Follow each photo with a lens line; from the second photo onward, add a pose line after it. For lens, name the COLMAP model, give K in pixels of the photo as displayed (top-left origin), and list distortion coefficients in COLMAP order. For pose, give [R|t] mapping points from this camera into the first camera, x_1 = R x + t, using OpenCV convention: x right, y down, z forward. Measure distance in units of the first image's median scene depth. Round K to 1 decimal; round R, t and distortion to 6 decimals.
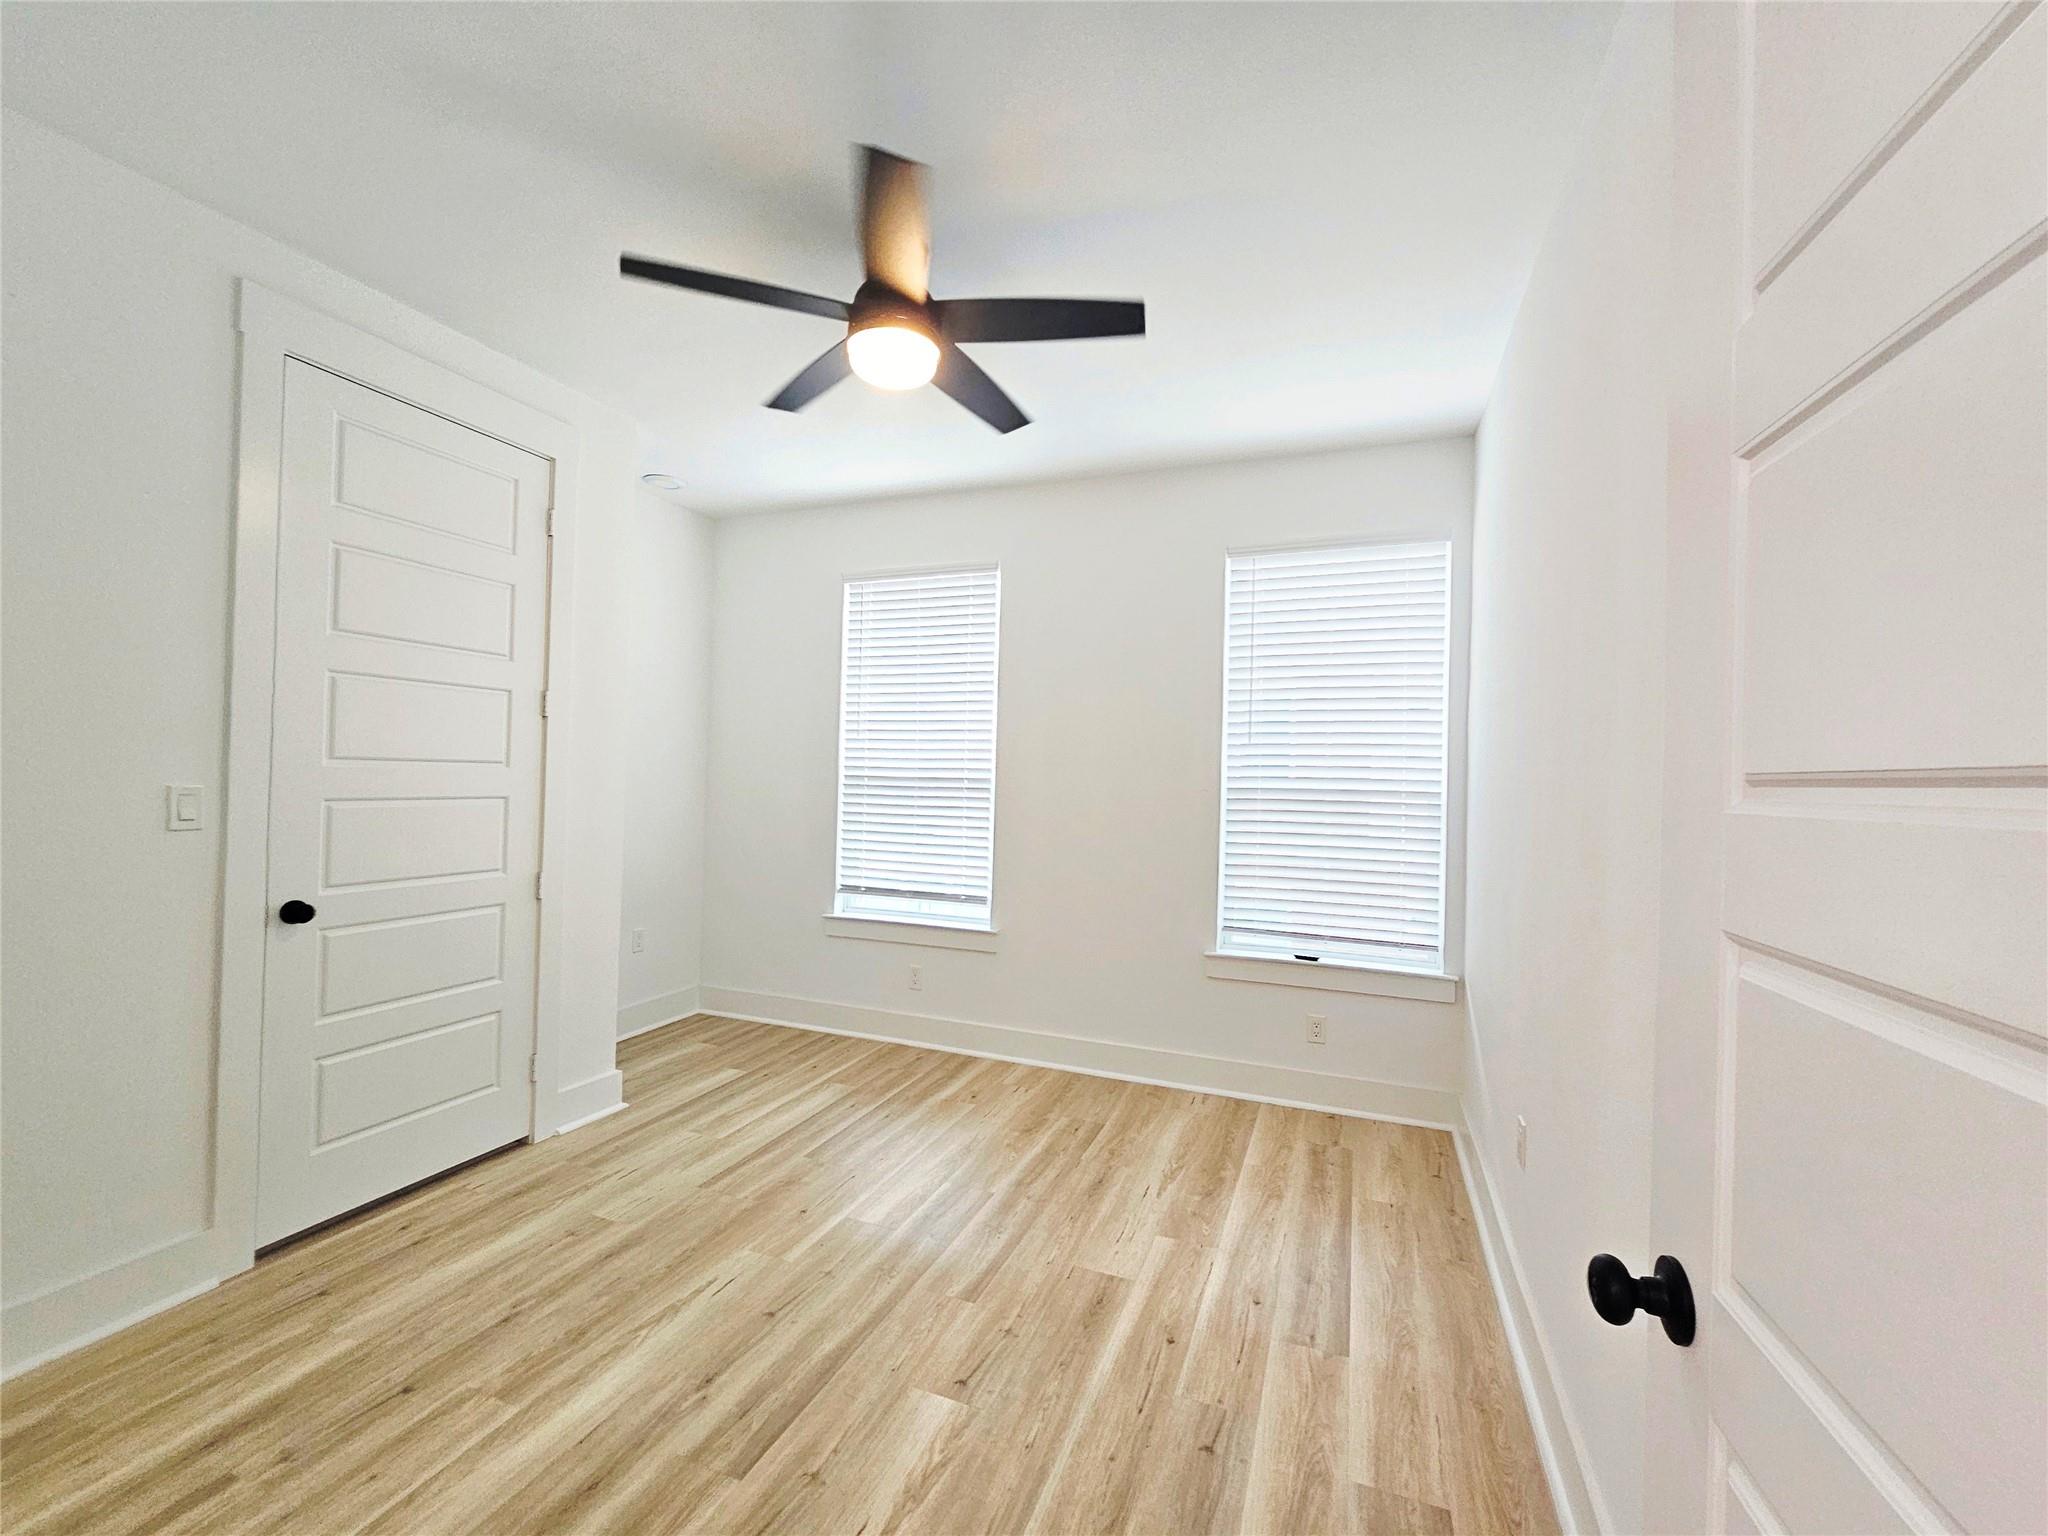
lens RADIAL K [[842.8, 0, 1030.1], [0, 842.8, 777.0], [0, 0, 1]] dist [0.021851, 0.000537]
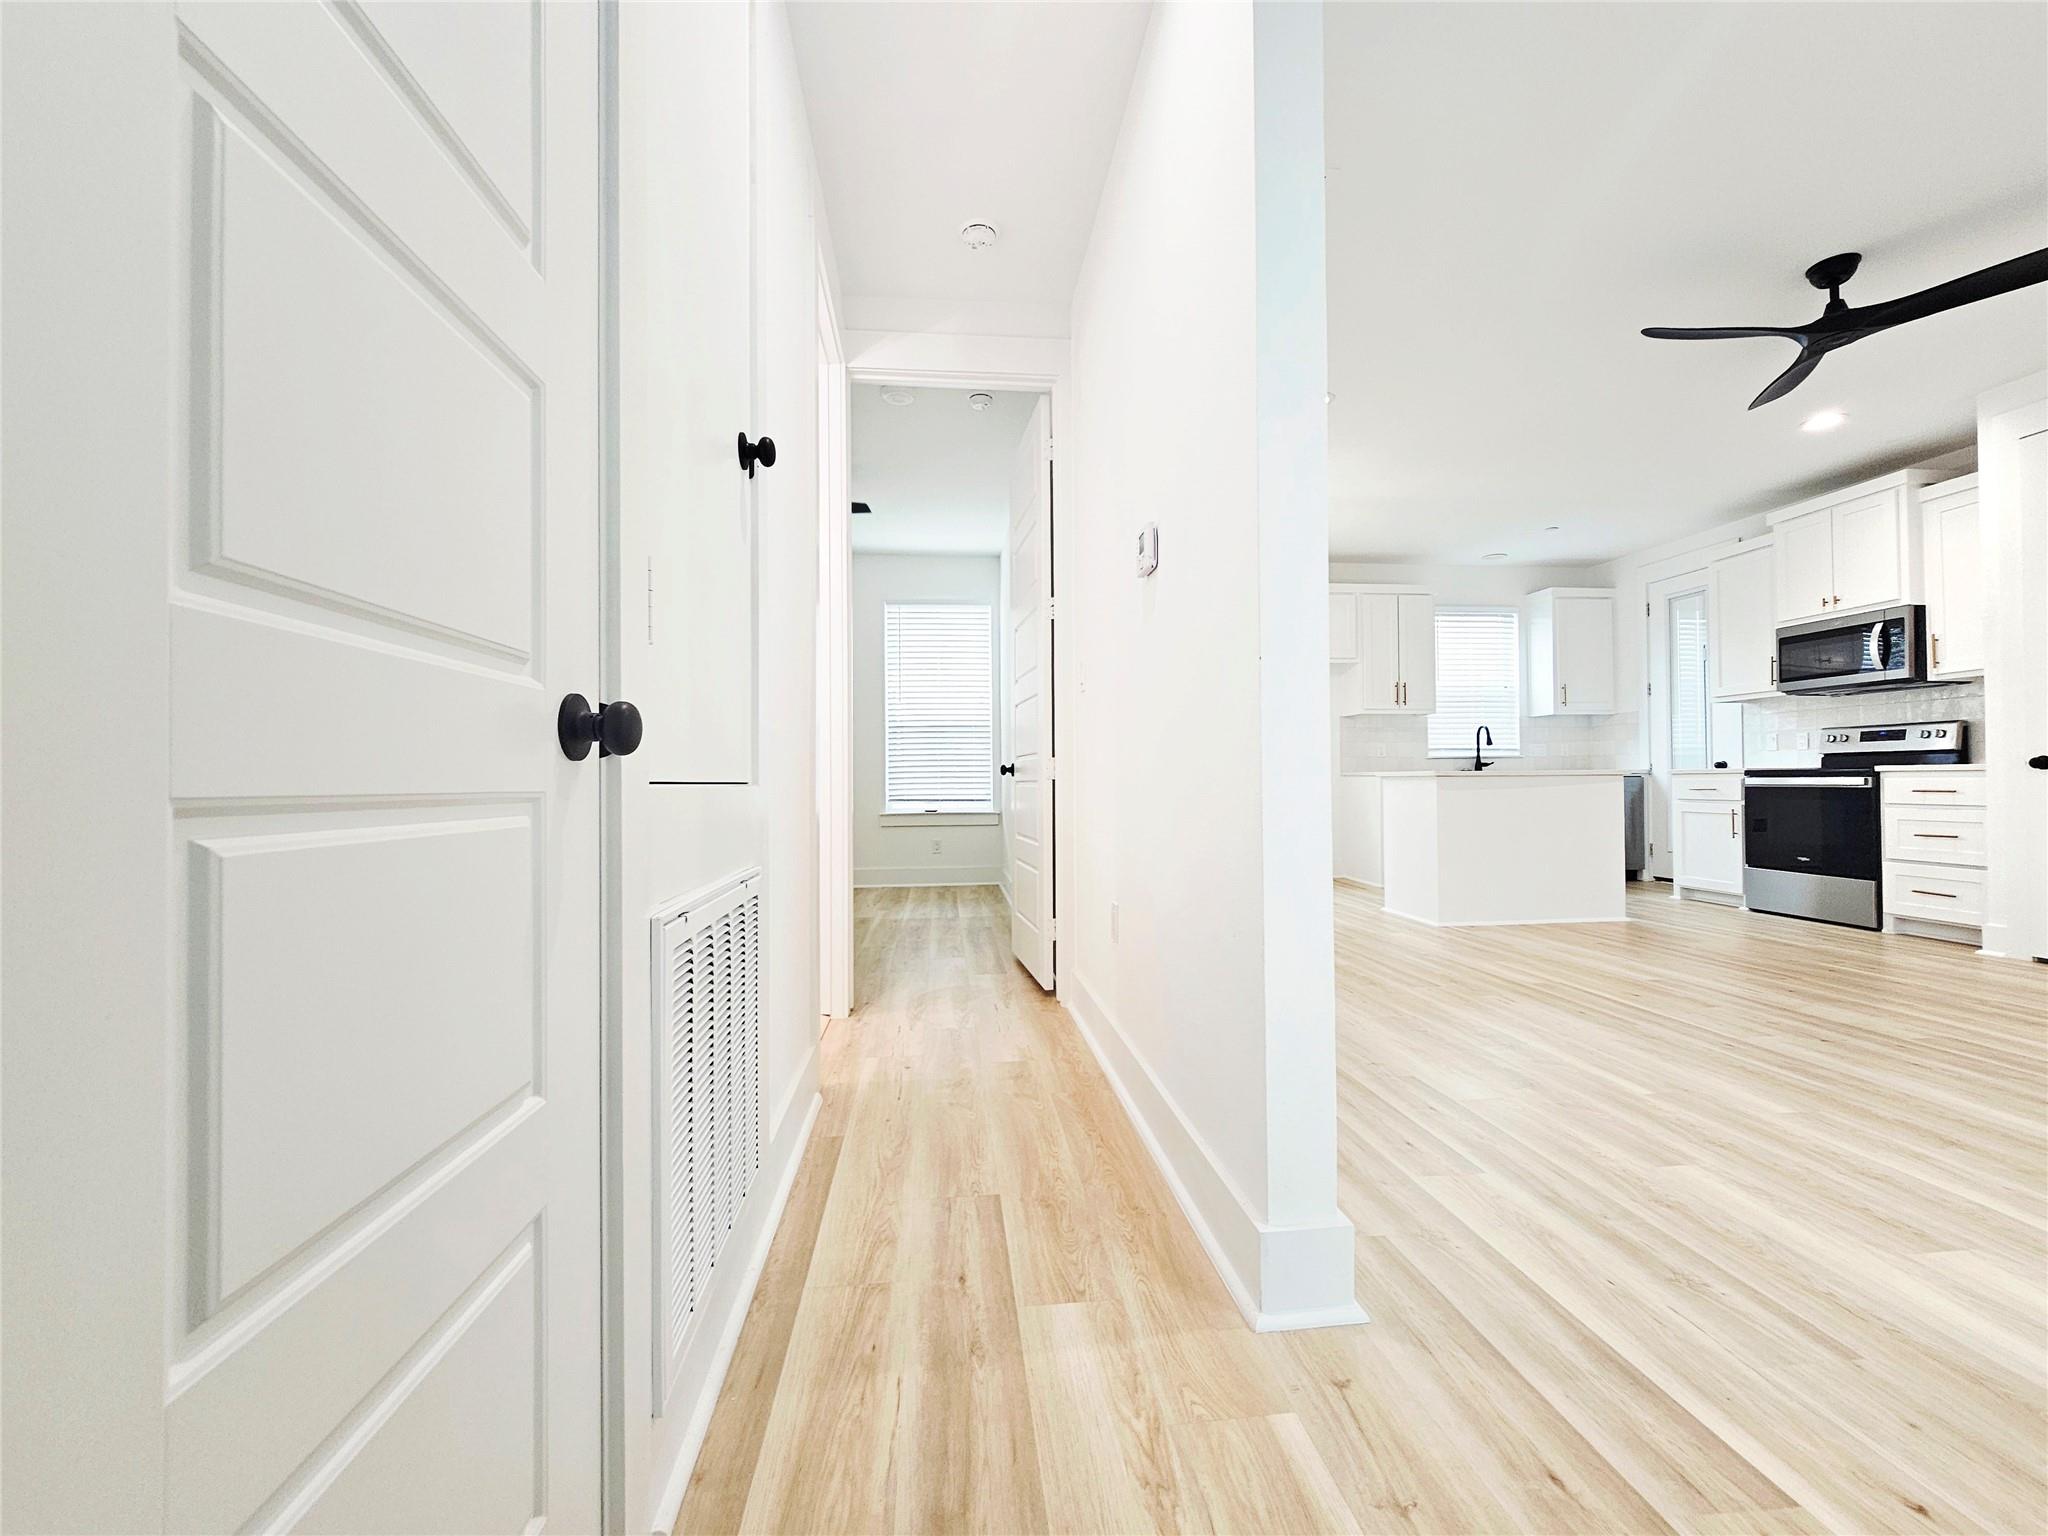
lens RADIAL K [[842.8, 0, 1025.5], [0, 842.8, 767.6], [0, 0, 1]] dist [0.021851, 0.000537]
pose [[0.890822, -0.027981, 0.453489, -0.388914], [0.029388, 0.999560, 0.003947, 0.119089], [-0.453400, 0.009811, 0.891253, -0.906105]]
